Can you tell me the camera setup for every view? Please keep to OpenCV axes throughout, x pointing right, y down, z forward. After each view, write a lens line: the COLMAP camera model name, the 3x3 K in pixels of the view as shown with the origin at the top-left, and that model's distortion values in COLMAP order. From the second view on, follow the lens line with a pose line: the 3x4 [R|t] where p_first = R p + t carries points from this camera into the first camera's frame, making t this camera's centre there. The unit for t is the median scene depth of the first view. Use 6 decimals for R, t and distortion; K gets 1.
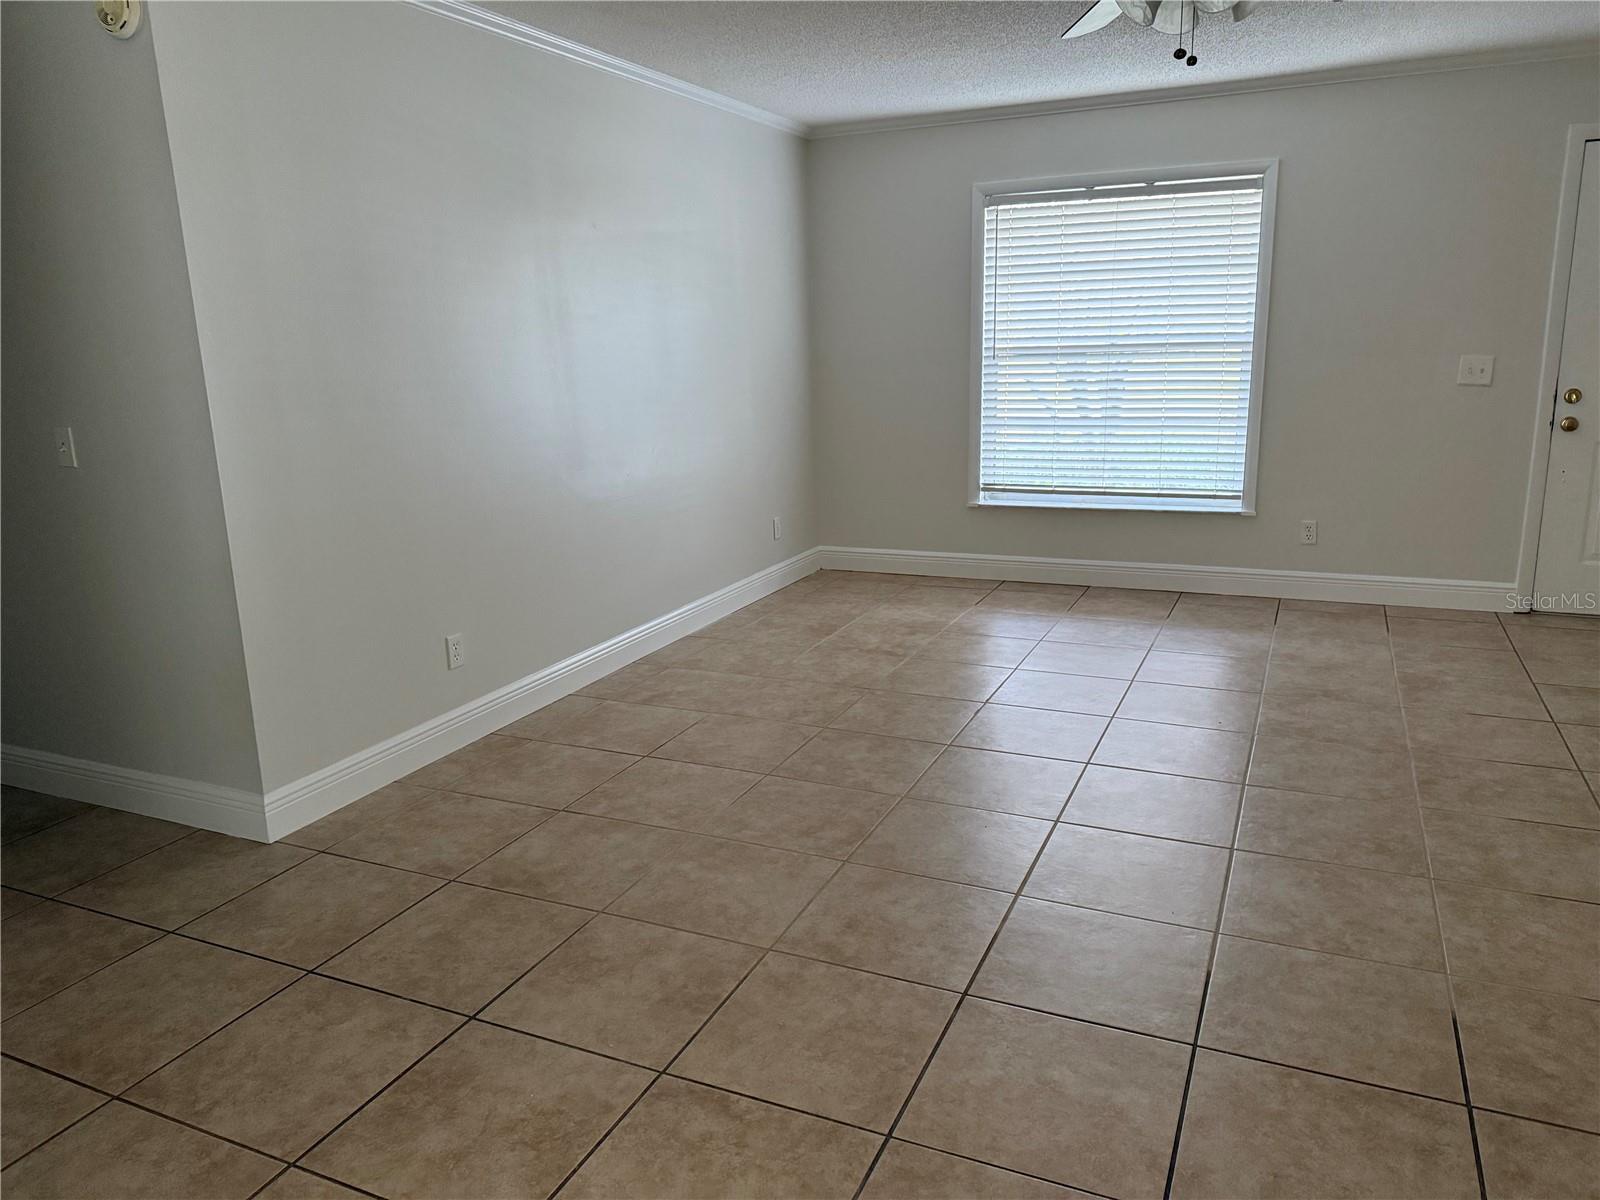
lens RADIAL K [[1158.9, 0, 800.0], [0, 1158.9, 600.0], [0, 0, 1]] dist [0.089568, -0.055385]
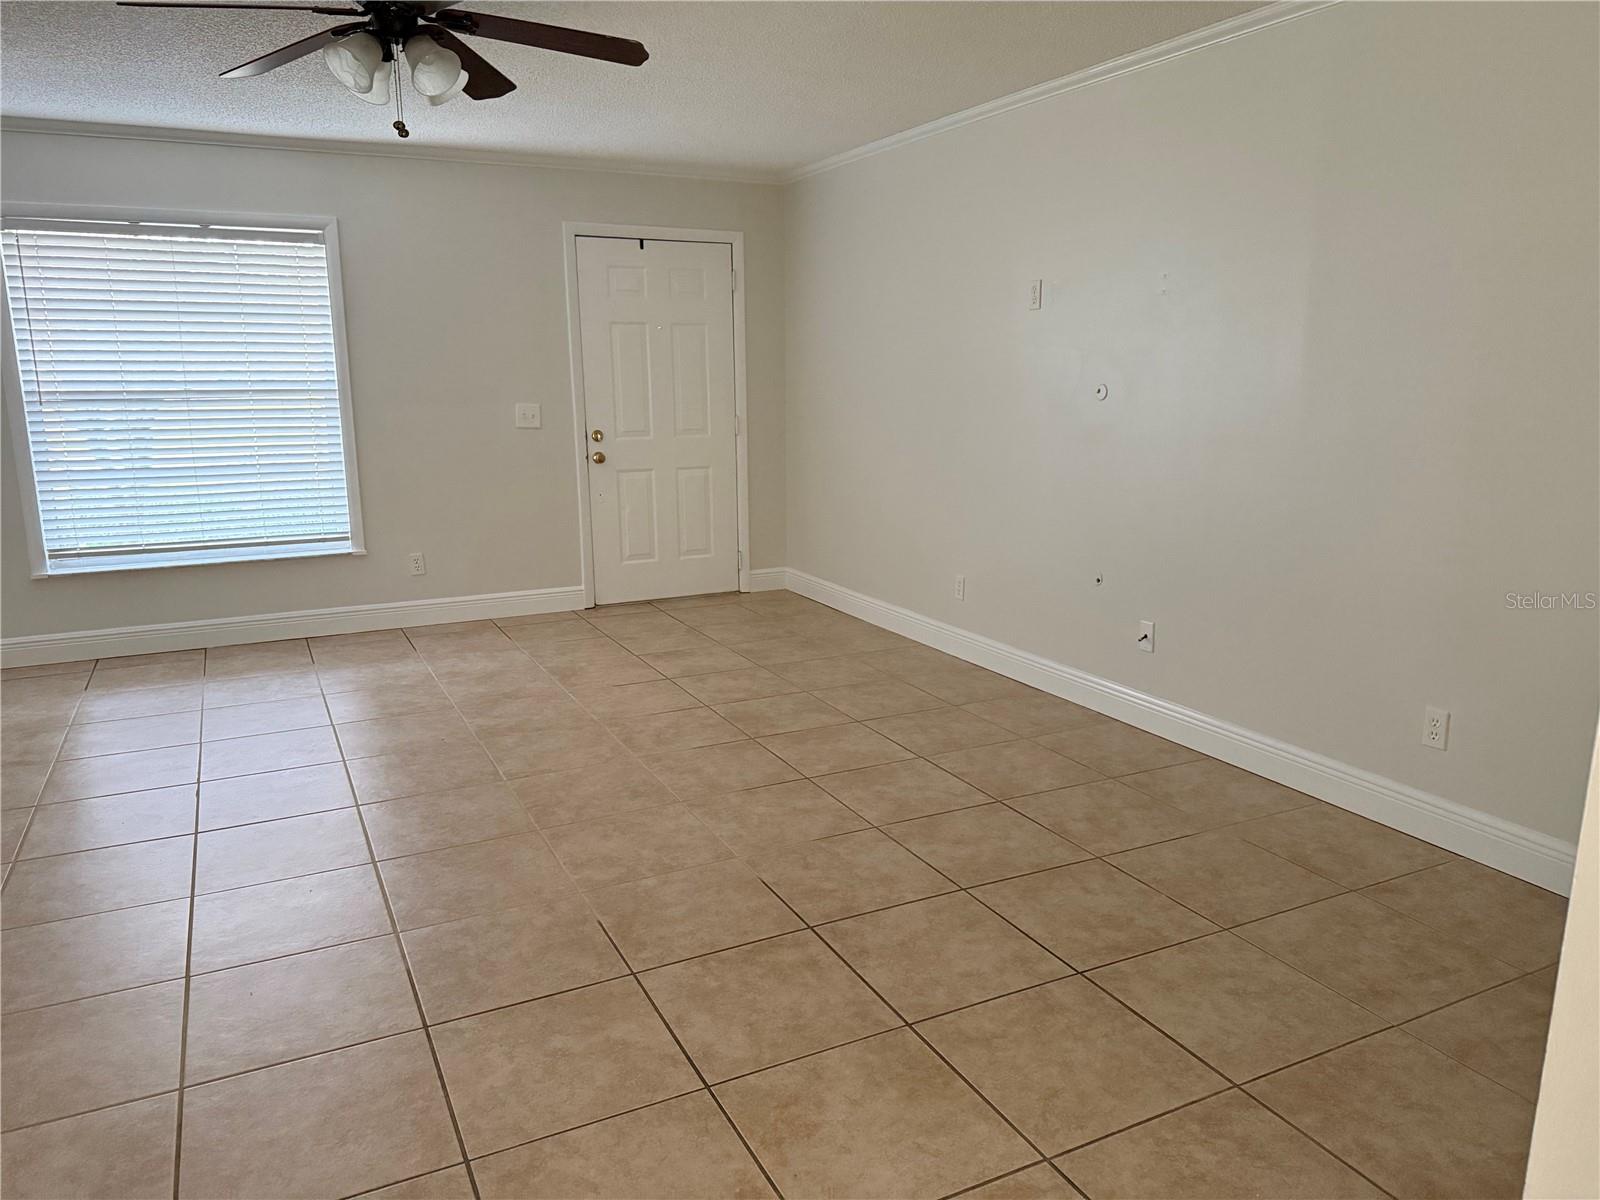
lens RADIAL K [[1159.1, 0, 800.0], [0, 1159.1, 600.0], [0, 0, 1]] dist [0.164023, -0.190681]
pose [[0.641817, -0.135628, 0.754769, -0.188486], [0.168674, 0.985100, 0.033586, -0.001817], [-0.748078, 0.105754, 0.655130, 0.027744]]
